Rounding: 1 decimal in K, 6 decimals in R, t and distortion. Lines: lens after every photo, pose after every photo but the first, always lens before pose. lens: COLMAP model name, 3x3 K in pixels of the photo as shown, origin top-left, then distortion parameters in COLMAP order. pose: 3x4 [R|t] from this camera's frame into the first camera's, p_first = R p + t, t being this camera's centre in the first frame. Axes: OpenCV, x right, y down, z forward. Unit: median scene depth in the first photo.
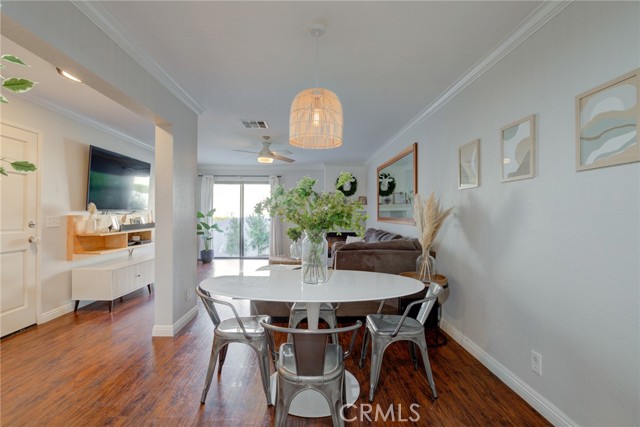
lens RADIAL K [[294.1, 0, 317.7], [0, 294.1, 213.5], [0, 0, 1]] dist [-0.020229, 0.005083]
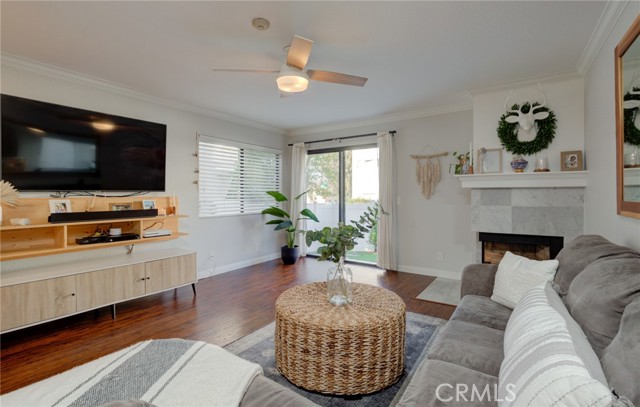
lens RADIAL K [[295.6, 0, 314.3], [0, 295.6, 193.7], [0, 0, 1]] dist [-0.018313, 0.000098]
pose [[0.802541, -0.011080, -0.596494, 0.106386], [0.008008, 0.999938, -0.007800, 0.002608], [0.596543, 0.001483, 0.802580, 0.462247]]
